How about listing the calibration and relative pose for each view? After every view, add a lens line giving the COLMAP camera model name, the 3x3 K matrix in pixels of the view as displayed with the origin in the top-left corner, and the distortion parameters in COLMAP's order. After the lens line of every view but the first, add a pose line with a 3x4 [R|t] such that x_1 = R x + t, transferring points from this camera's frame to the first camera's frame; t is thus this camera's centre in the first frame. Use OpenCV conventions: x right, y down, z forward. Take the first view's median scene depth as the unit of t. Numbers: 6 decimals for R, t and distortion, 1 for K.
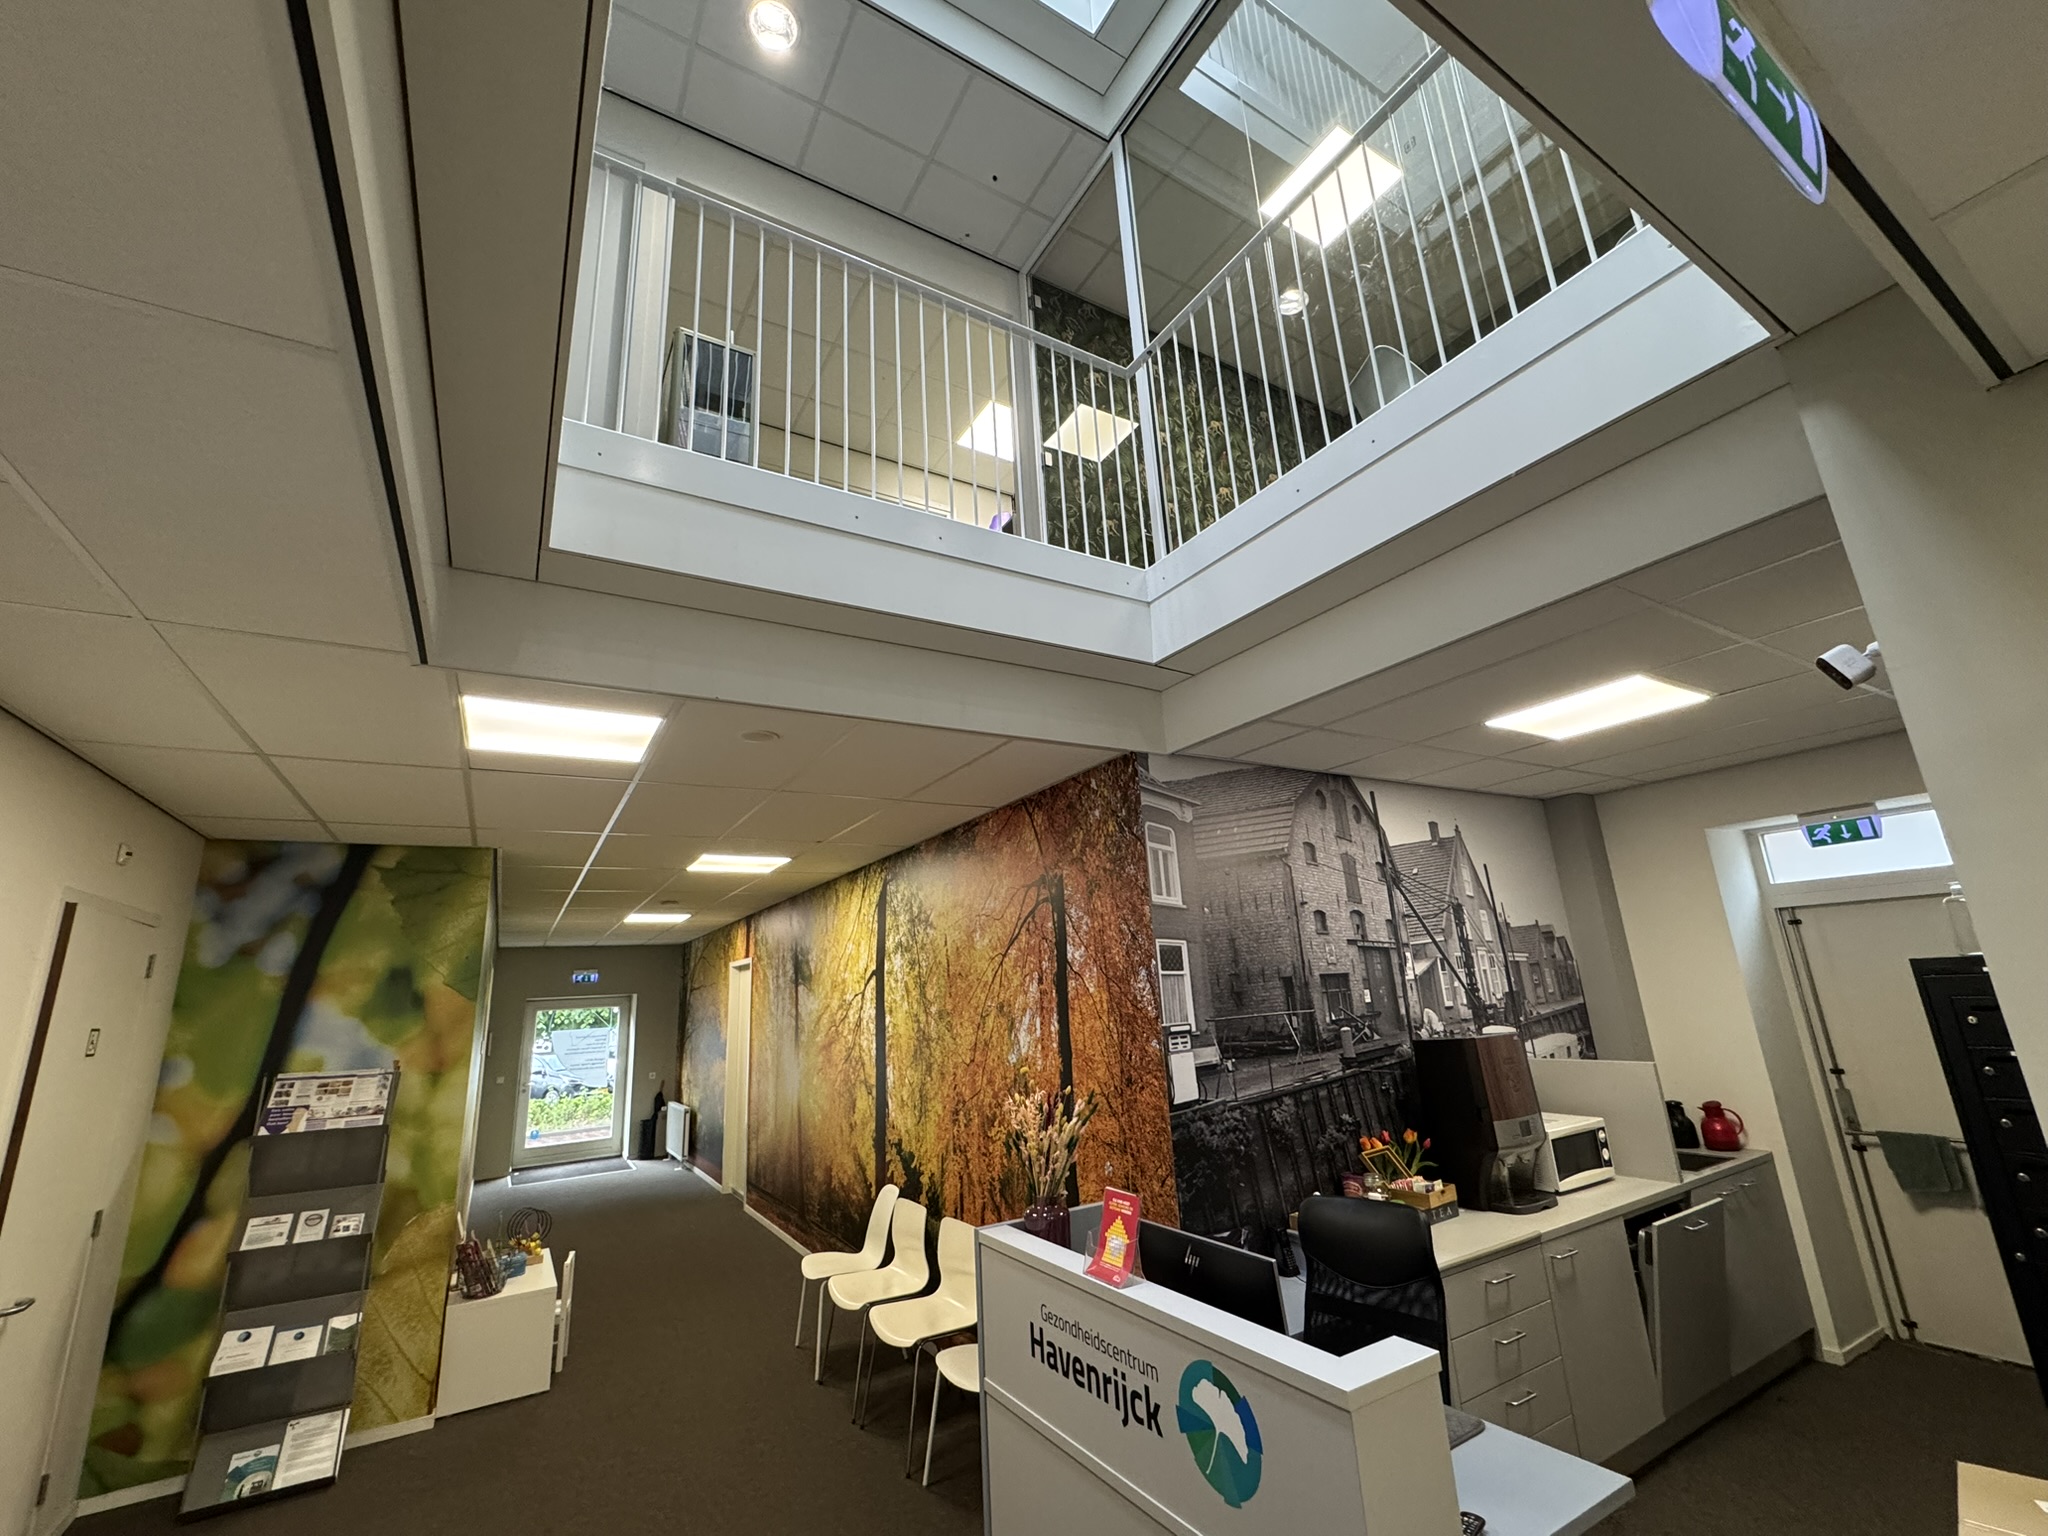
lens RADIAL K [[843.6, 0, 1024.0], [0, 843.6, 768.0], [0, 0, 1]] dist [-0.002612, 0.000075]
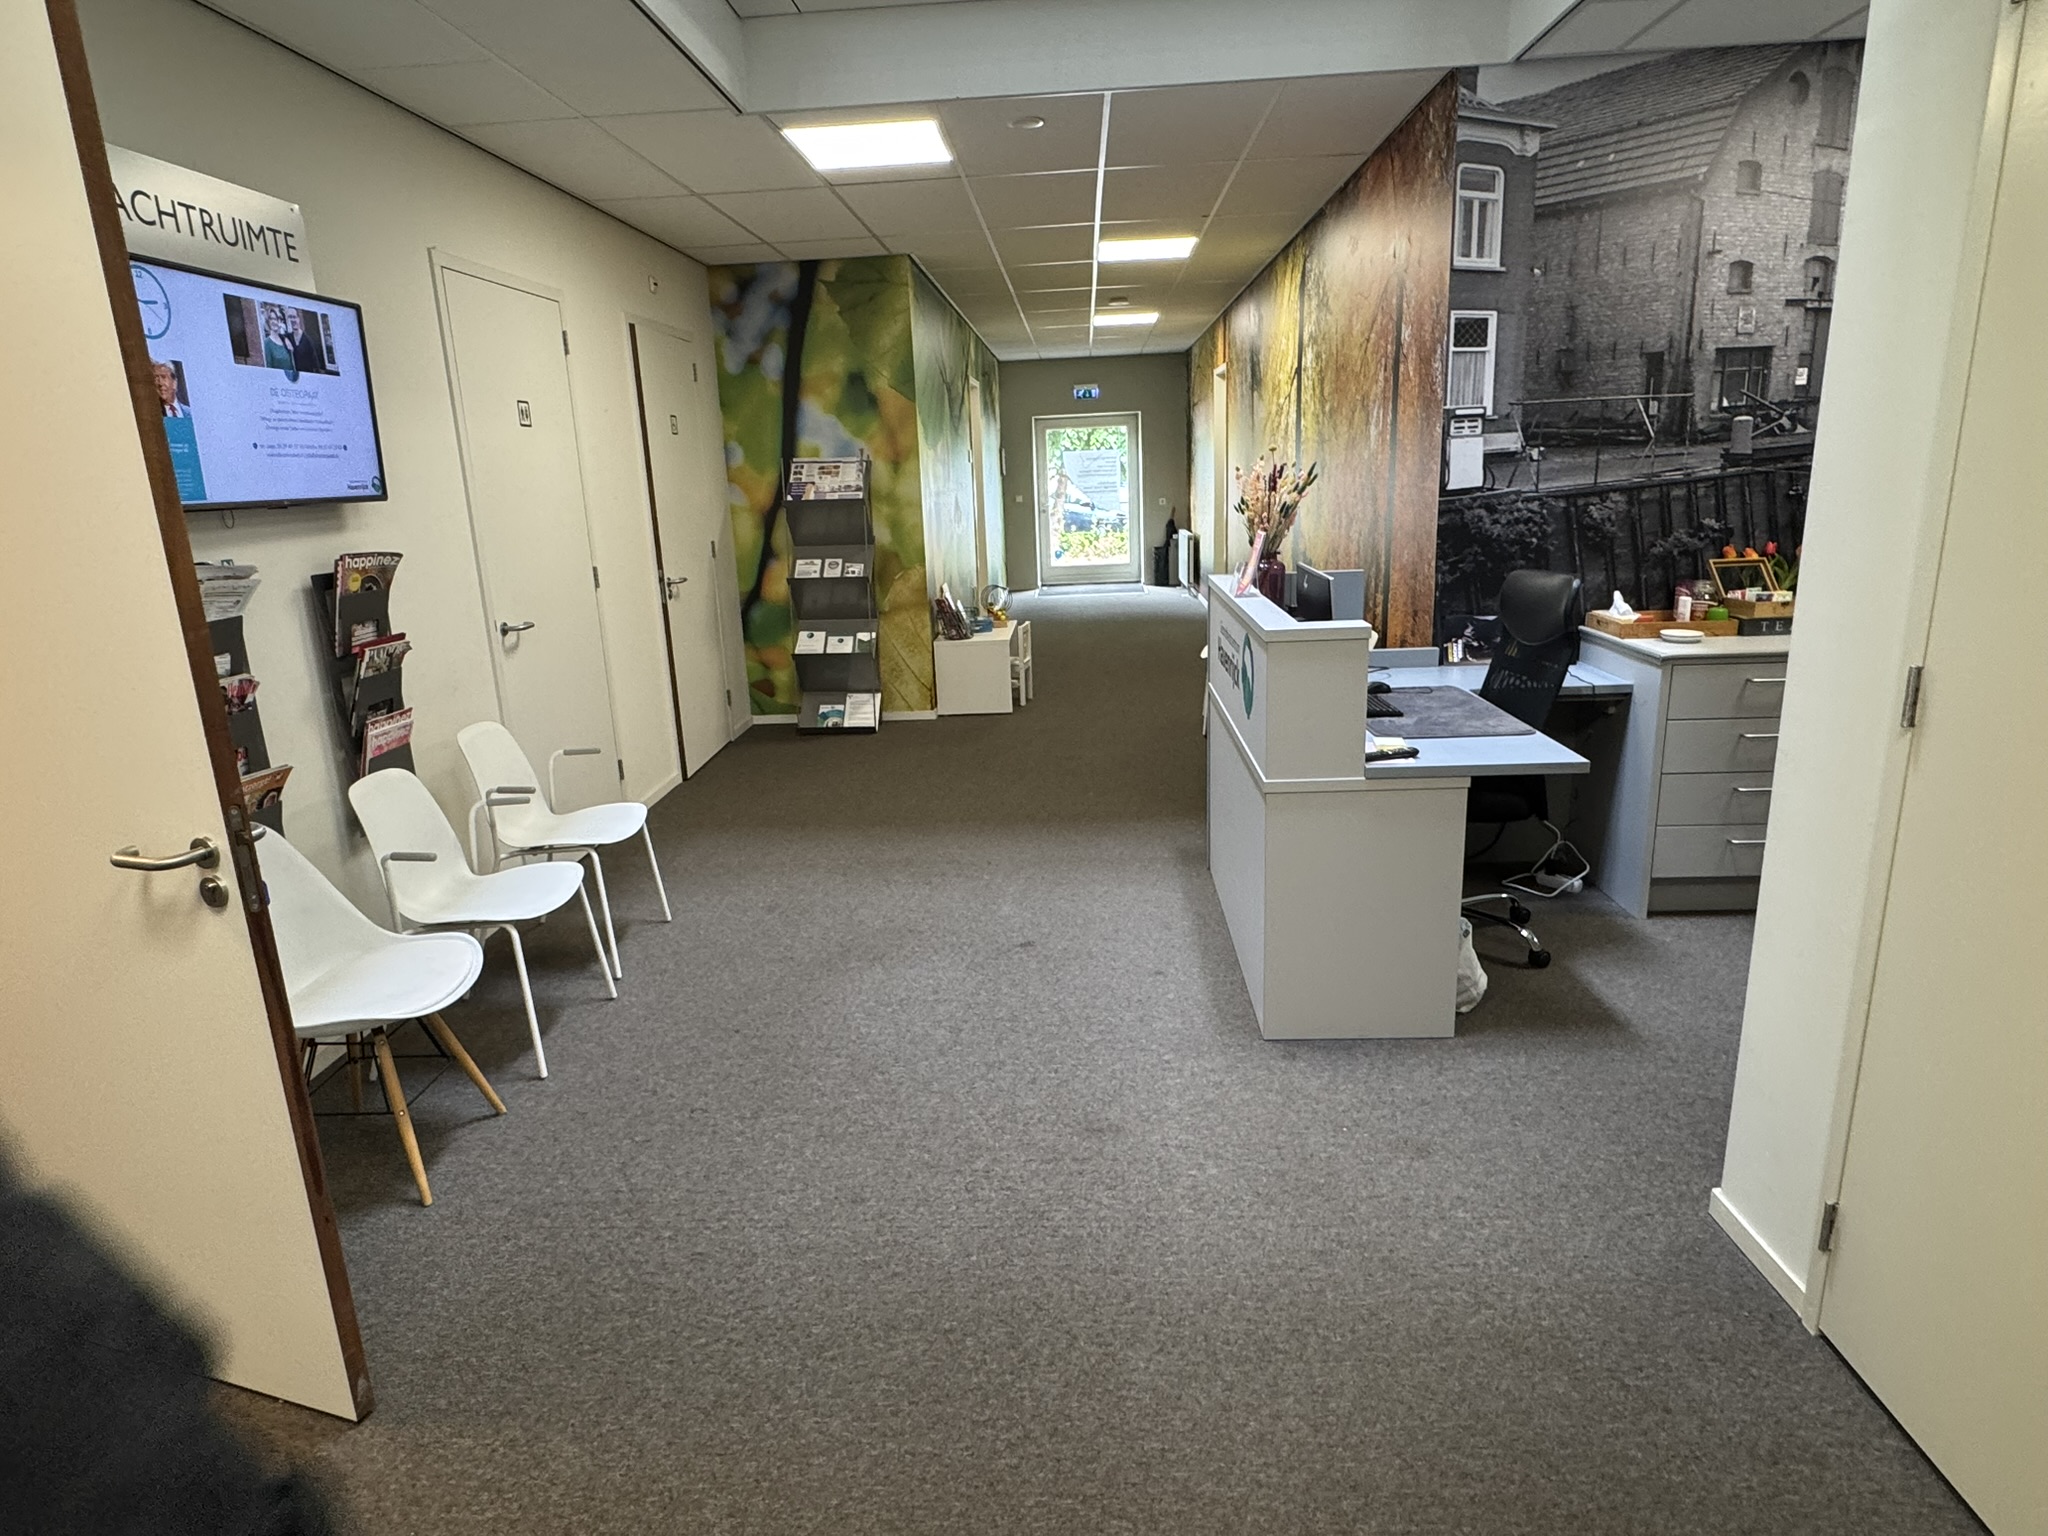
lens RADIAL K [[1183.2, 0, 1024.0], [0, 1183.2, 768.0], [0, 0, 1]] dist [-0.003316, -0.000402]
pose [[0.828422, 0.155842, -0.537987, 0.469051], [0.143477, 0.869419, 0.472783, -0.028255], [0.541416, -0.468853, 0.697887, -0.300851]]
